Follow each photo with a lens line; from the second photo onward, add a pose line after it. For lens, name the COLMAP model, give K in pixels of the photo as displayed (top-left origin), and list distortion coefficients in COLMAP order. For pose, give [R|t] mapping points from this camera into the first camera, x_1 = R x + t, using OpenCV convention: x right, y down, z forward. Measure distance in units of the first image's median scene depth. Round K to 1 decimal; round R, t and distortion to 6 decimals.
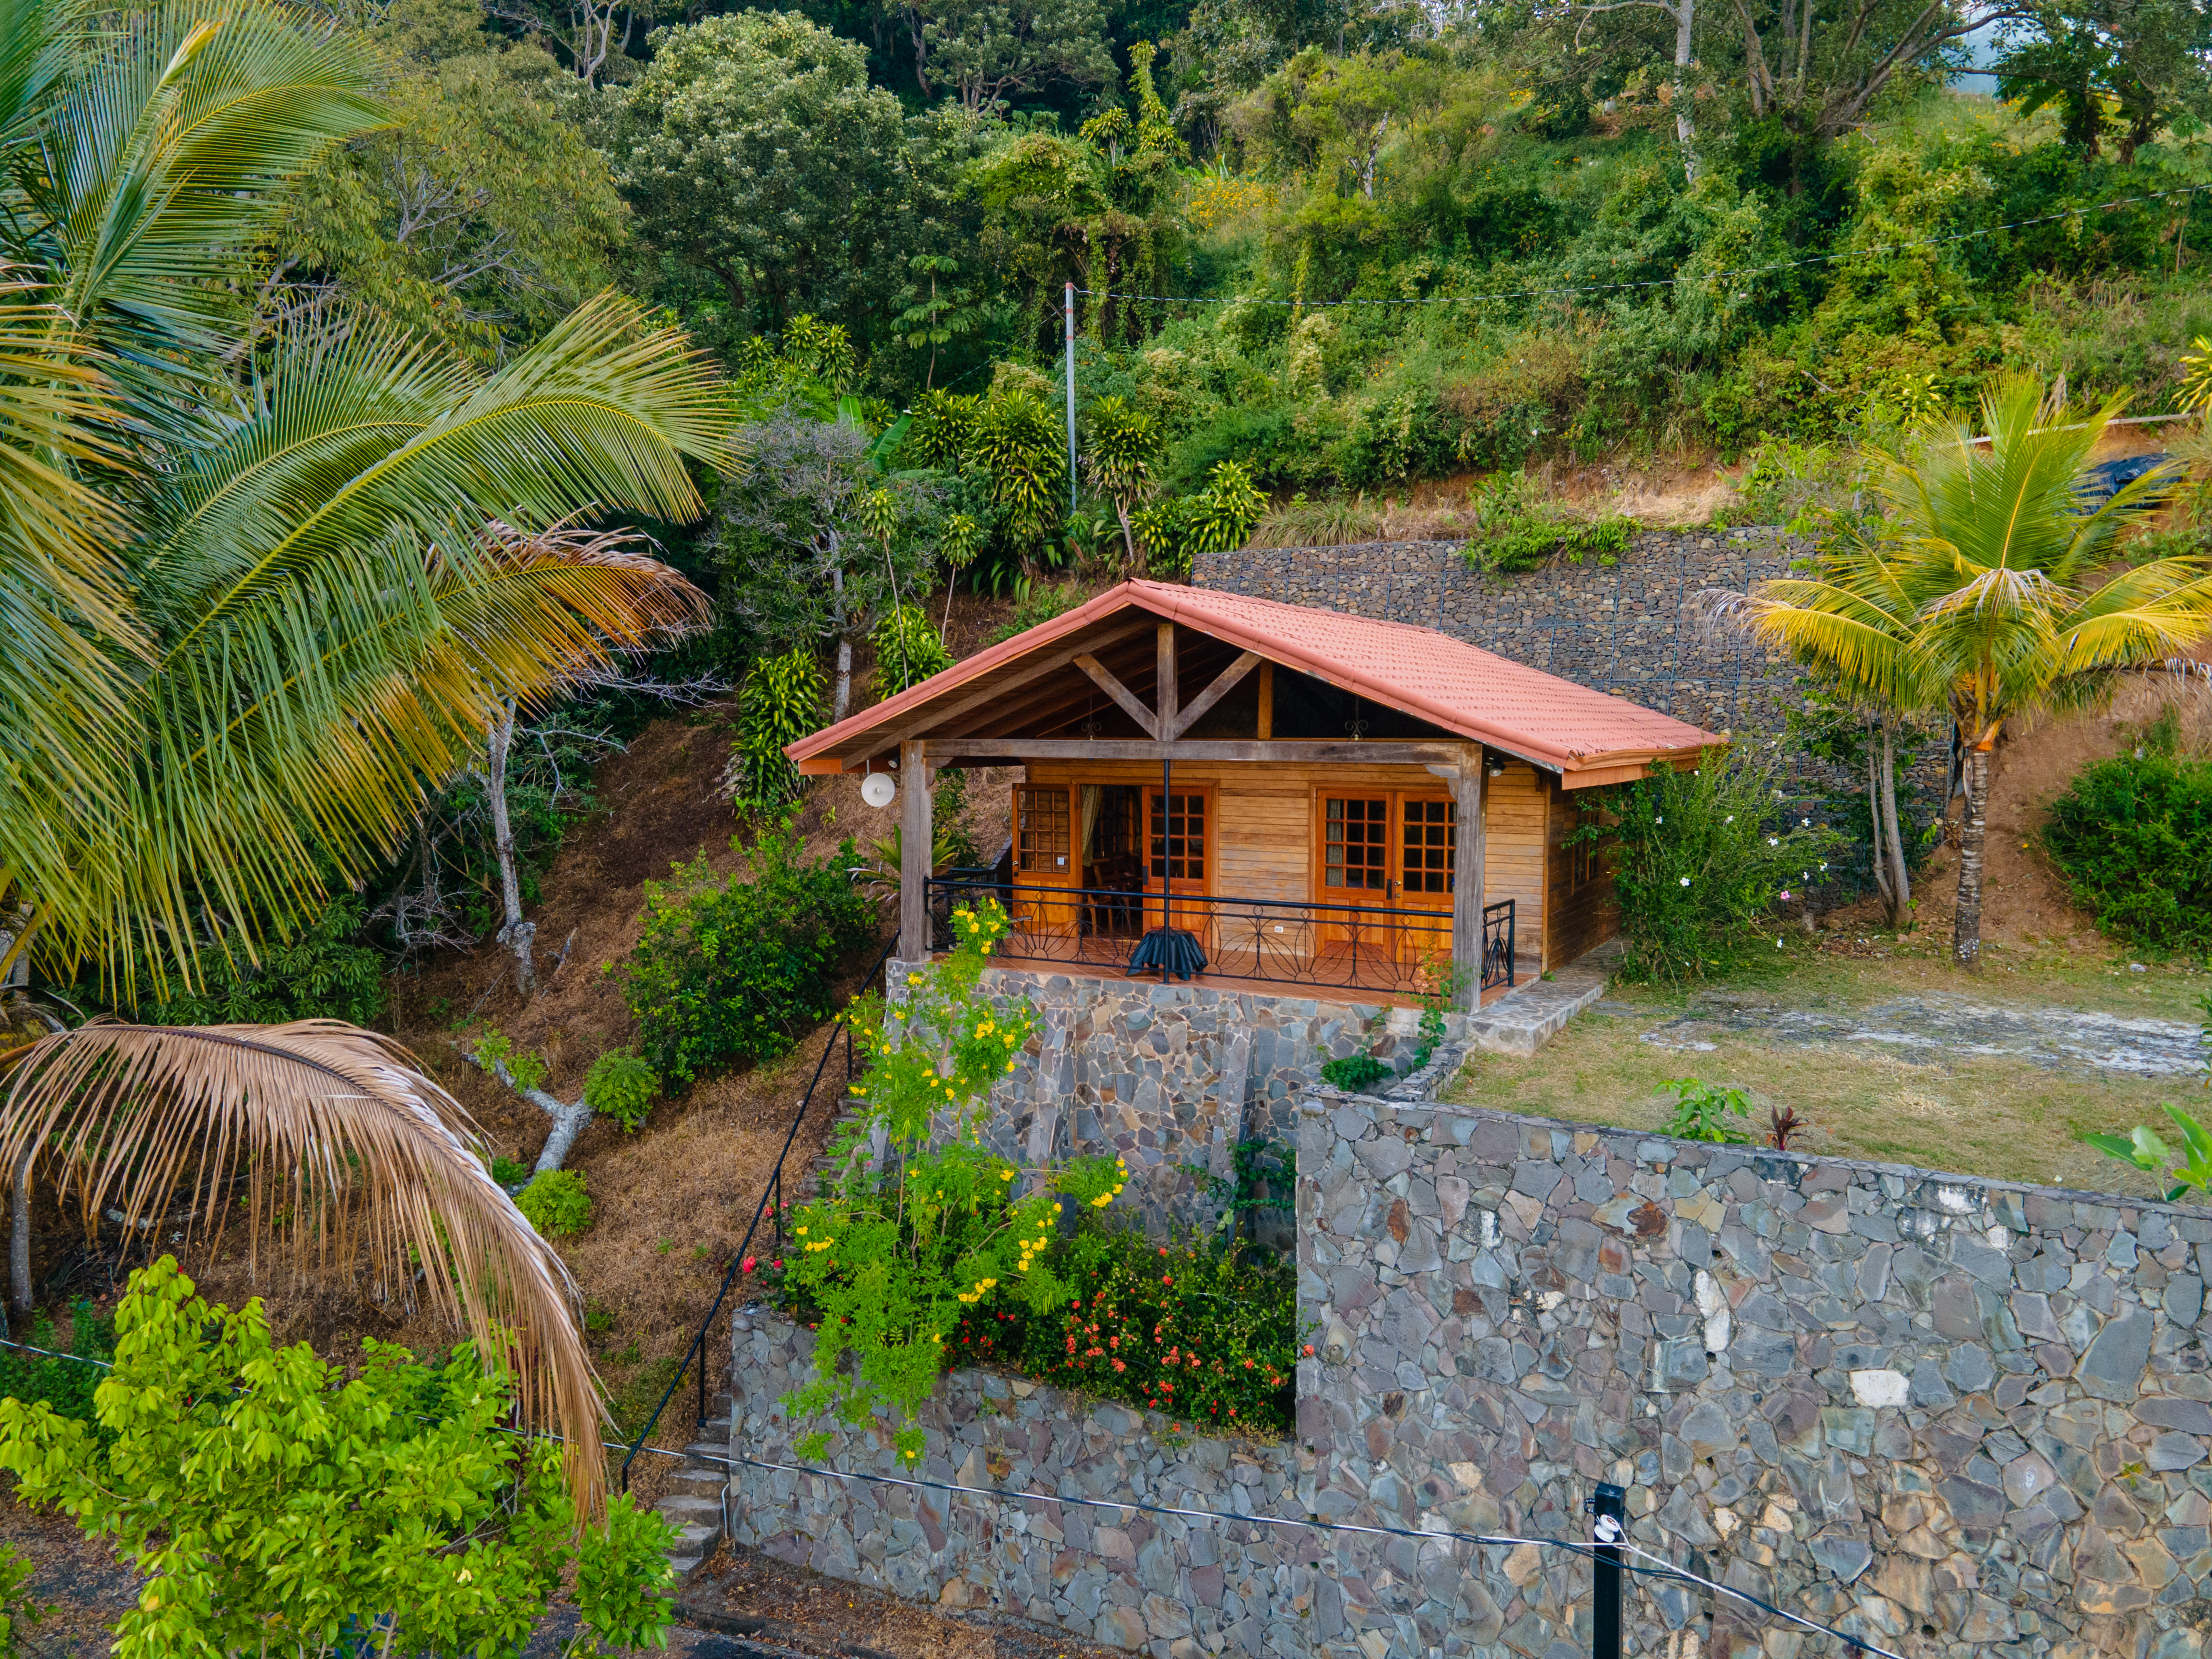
lens RADIAL K [[1603.3, 0, 1089.3], [0, 1603.3, 834.0], [0, 0, 1]] dist [0.025882, 0.028218]
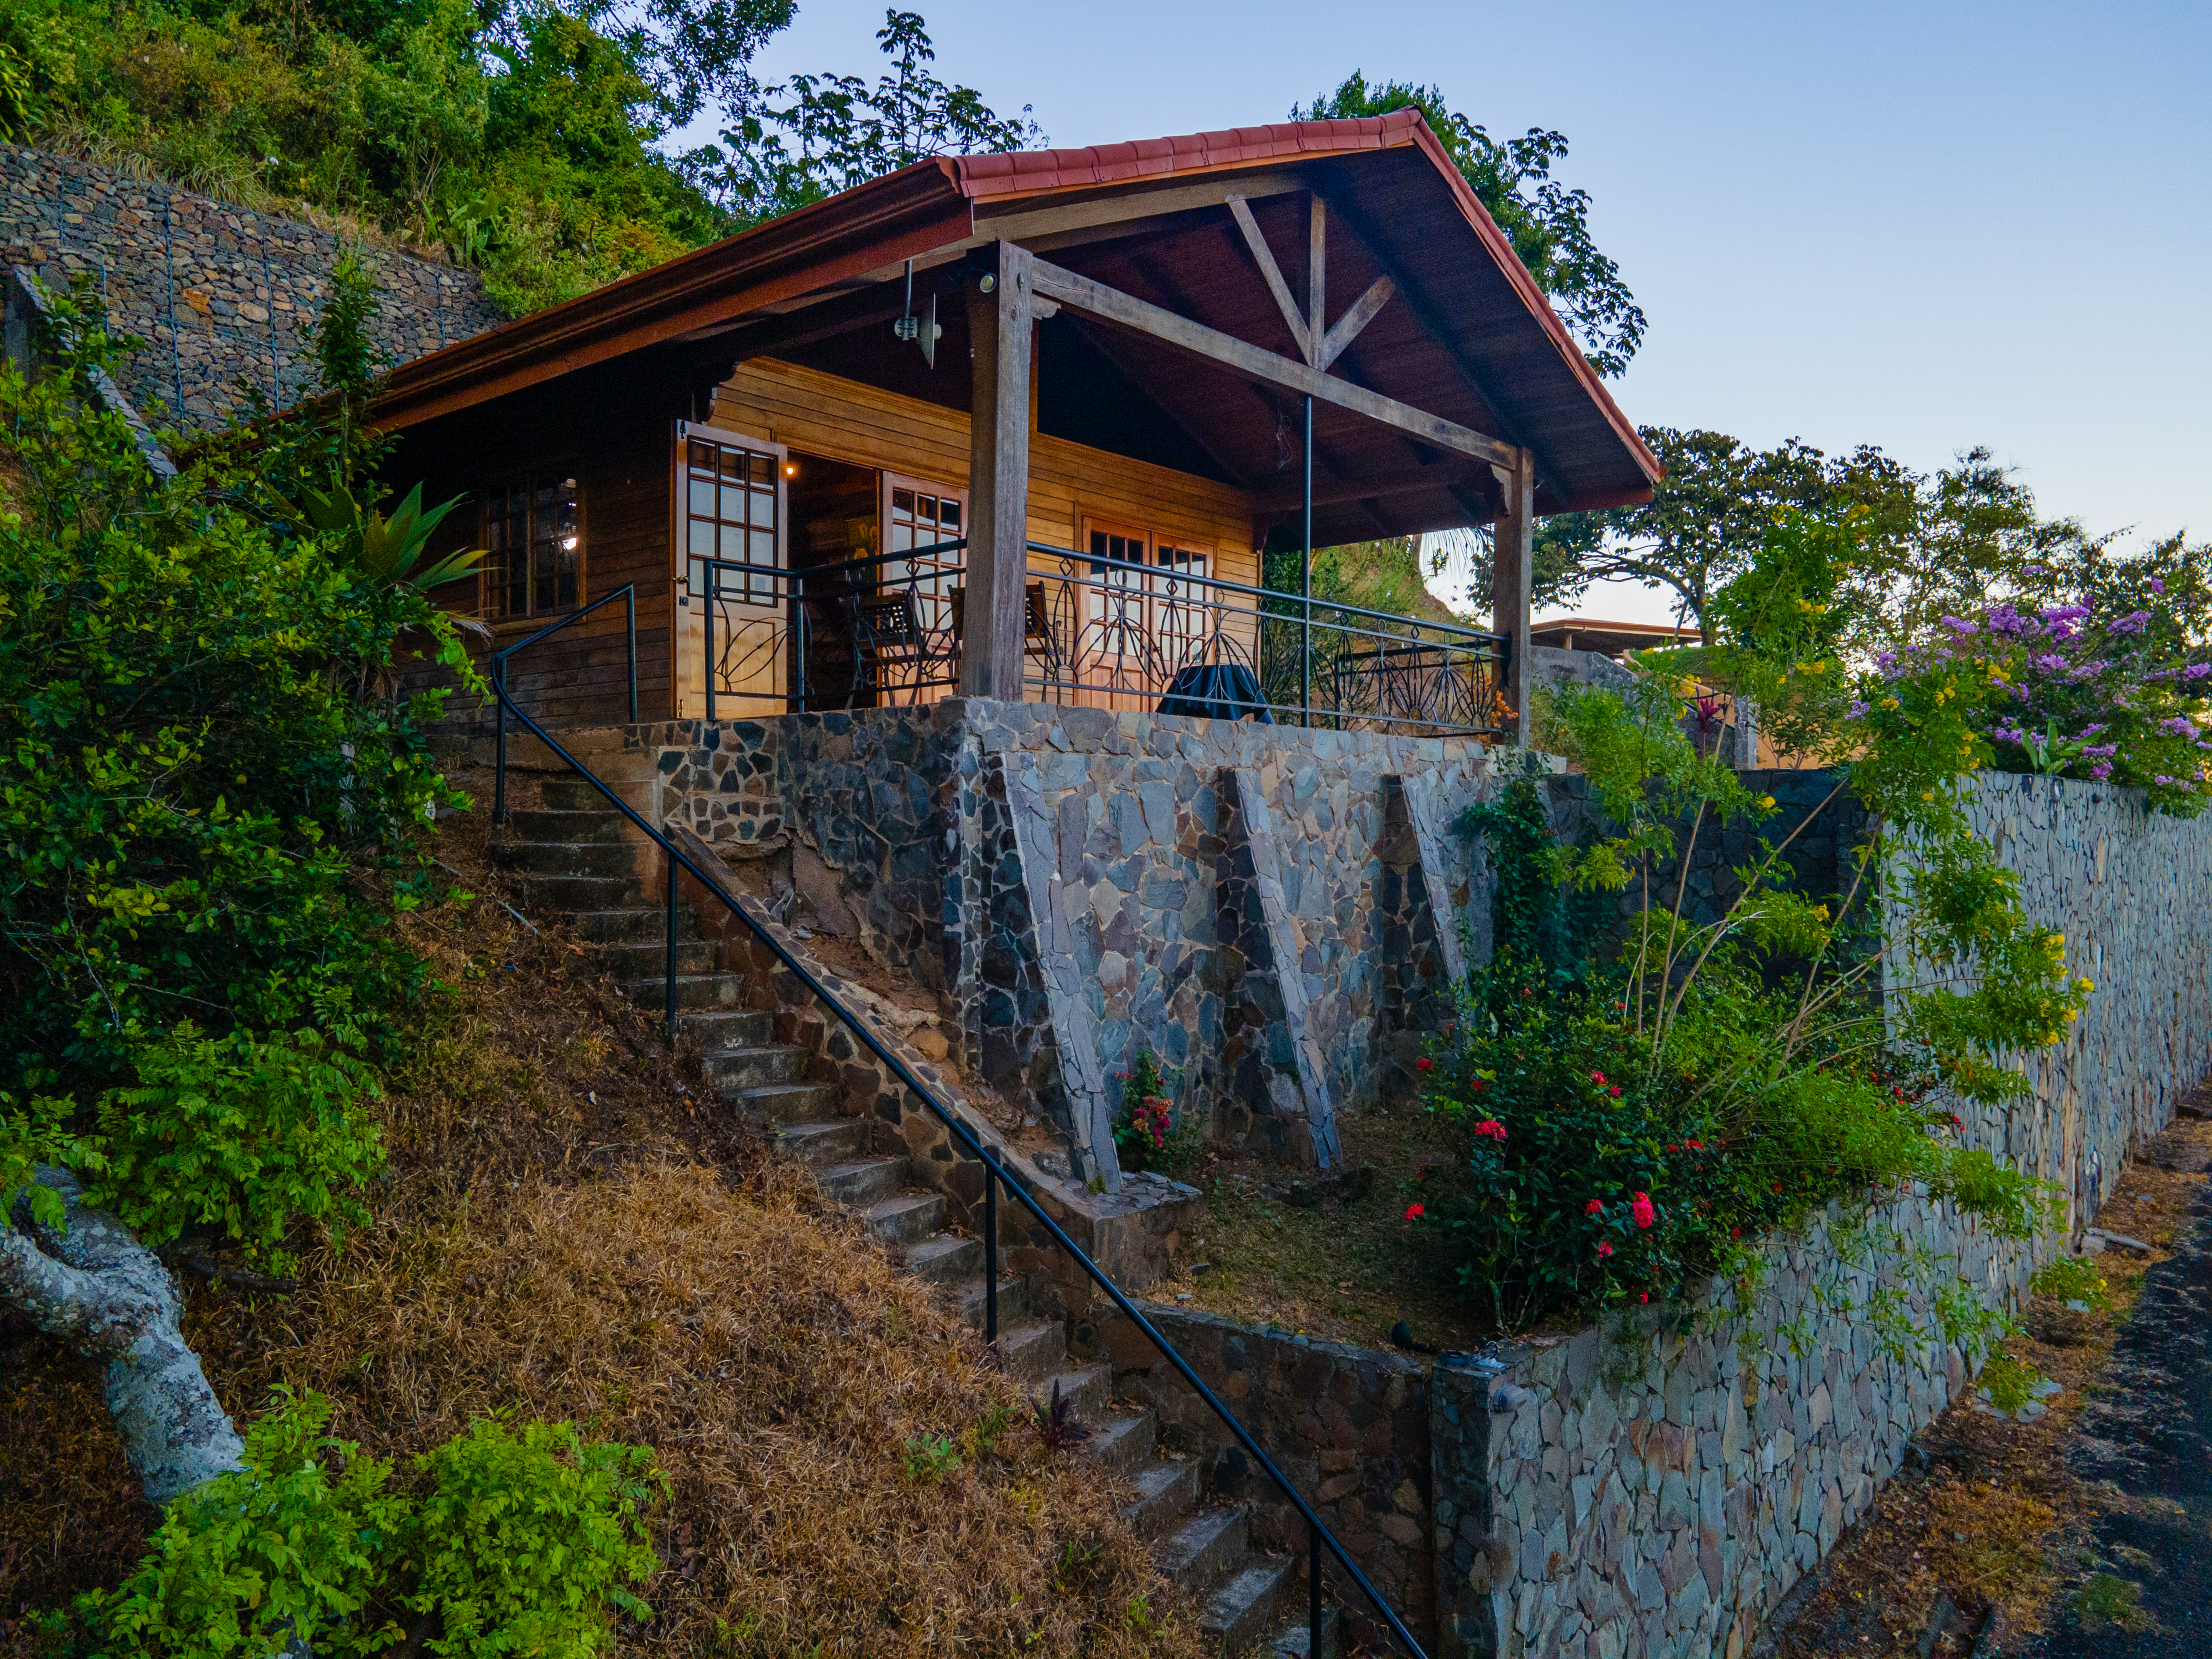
lens RADIAL K [[1591.0, 0, 1082.6], [0, 1591.0, 837.2], [0, 0, 1]] dist [0.093759, -0.130892]
pose [[0.210624, -0.005039, 0.977554, -0.589784], [0.067869, 0.997649, -0.009480, 0.128929], [-0.975208, 0.068343, 0.210471, 0.886145]]
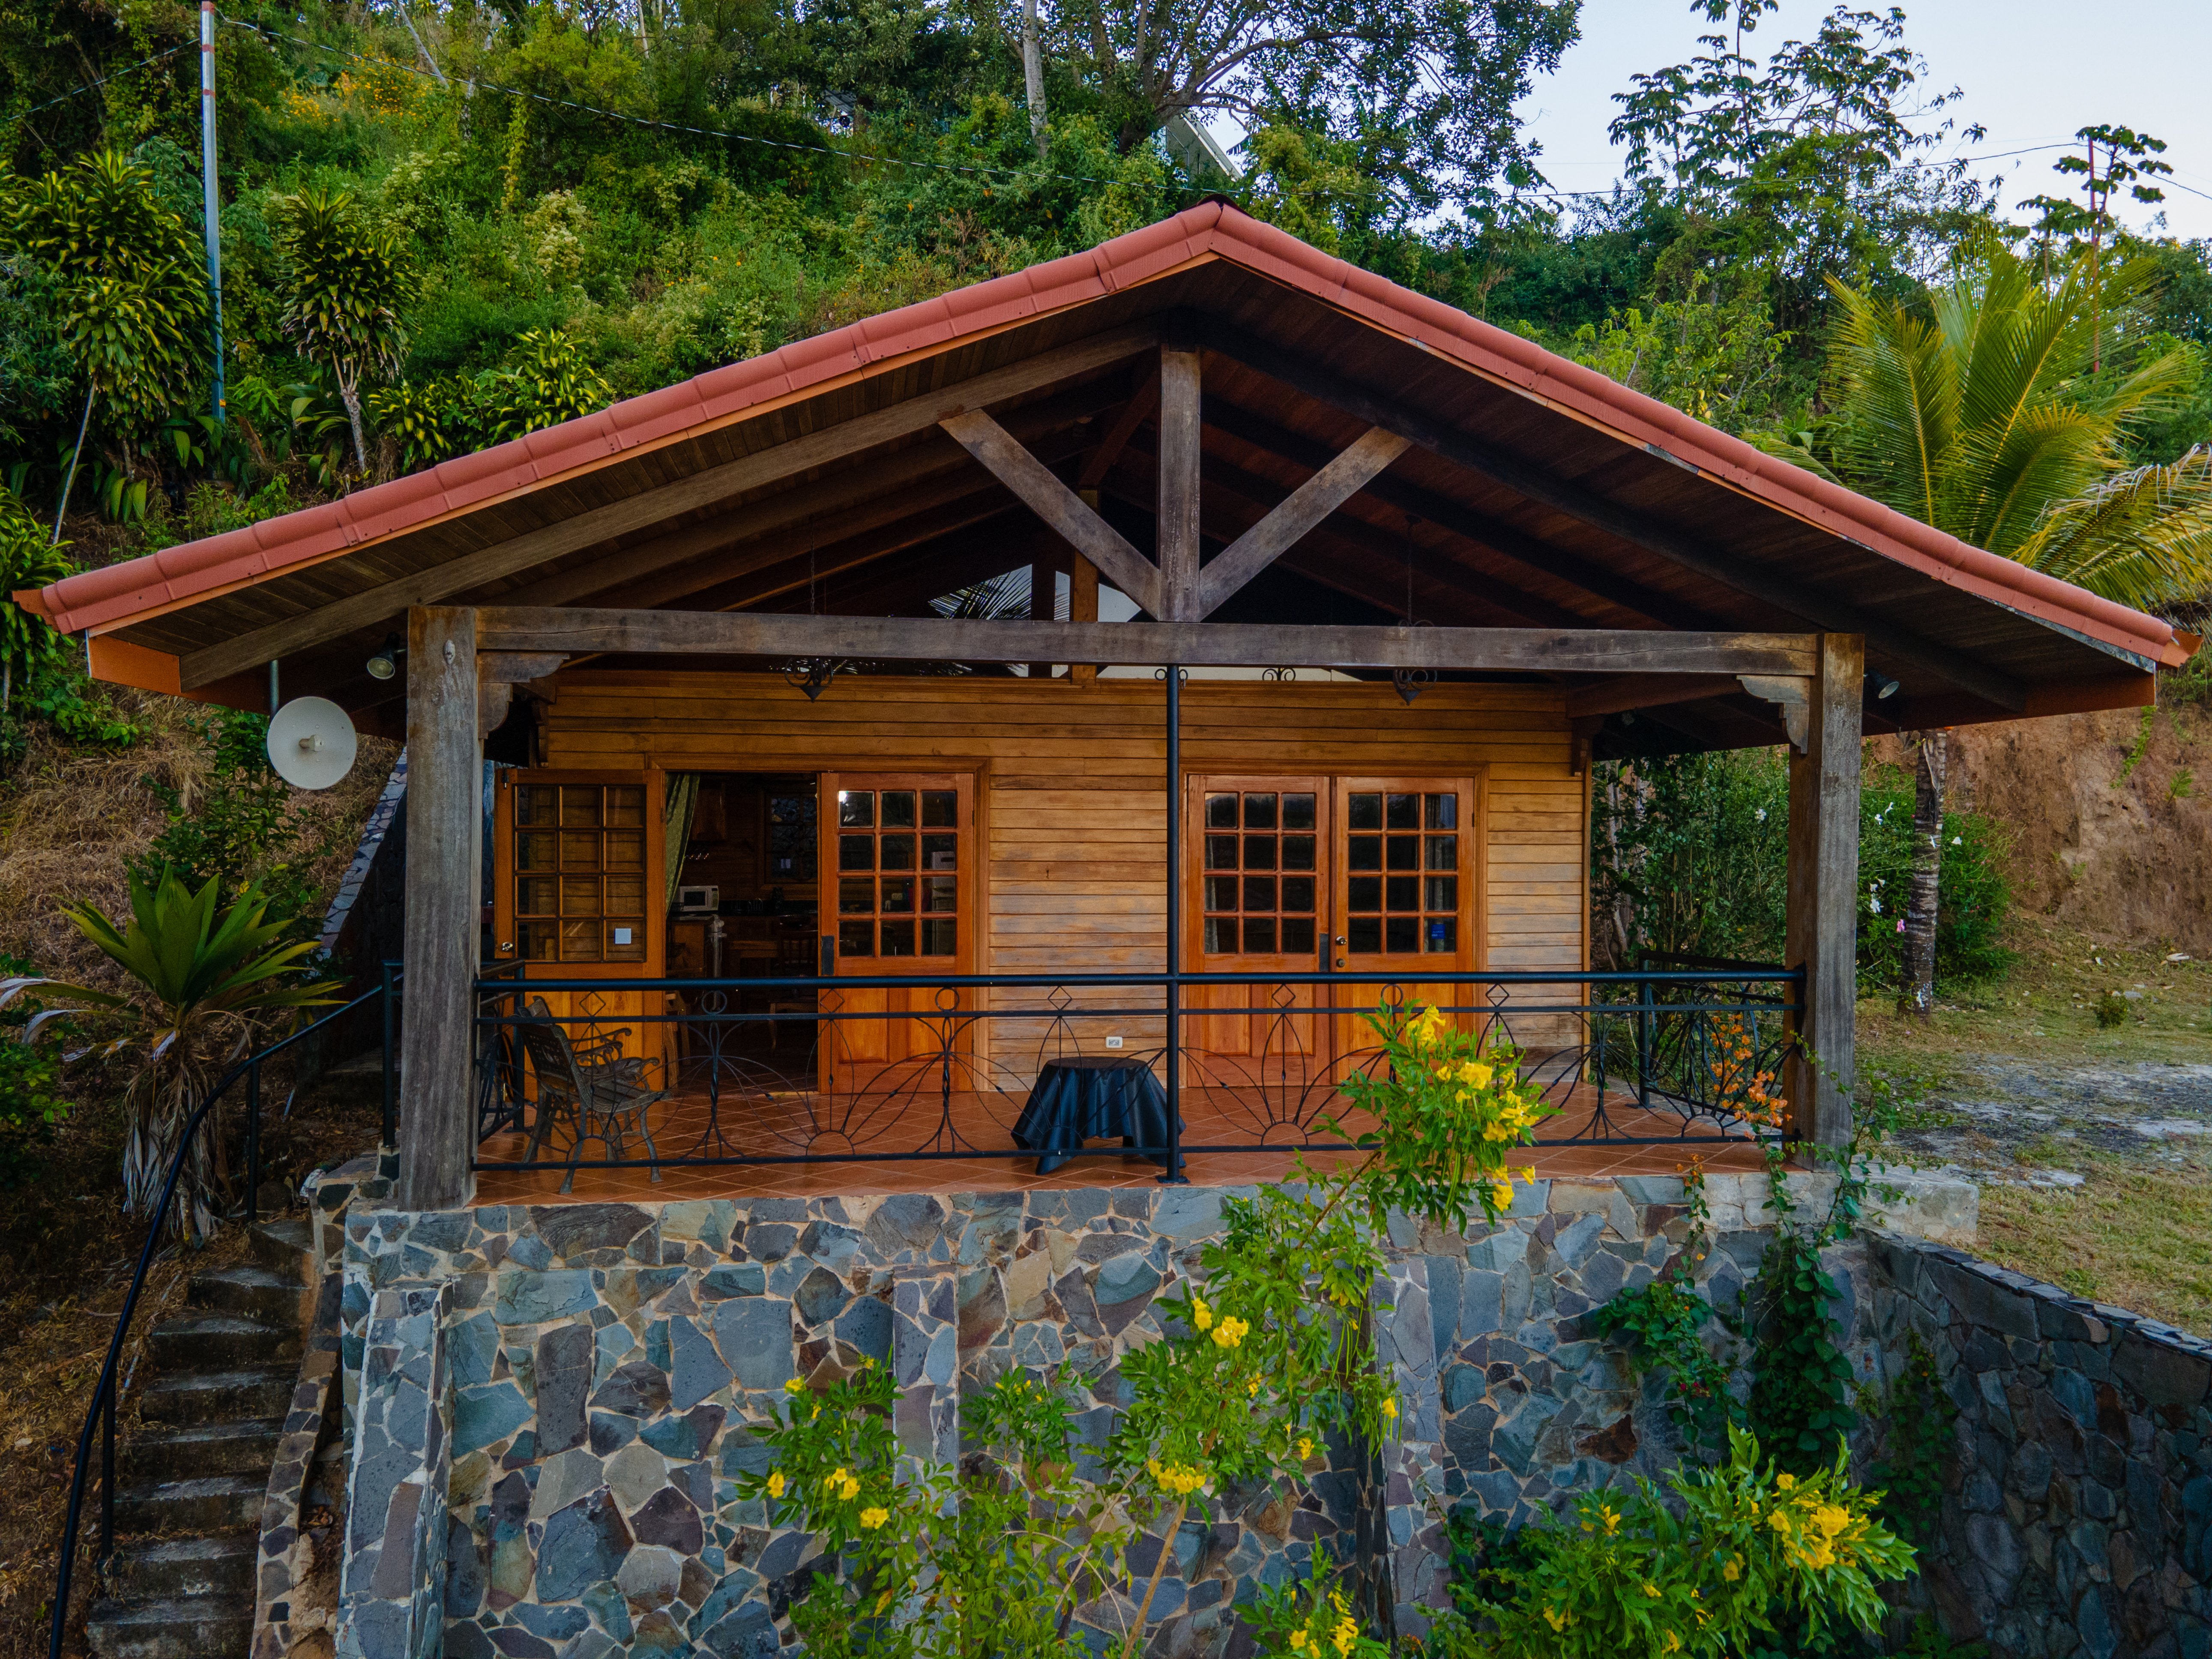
lens RADIAL K [[1603.3, 0, 1089.3], [0, 1603.3, 834.0], [0, 0, 1]] dist [0.025882, 0.028218]
pose [[0.794337, -0.000430, 0.607478, -0.218223], [0.042062, 0.997639, -0.054294, 0.020539], [-0.606020, 0.068680, 0.792479, 0.615529]]
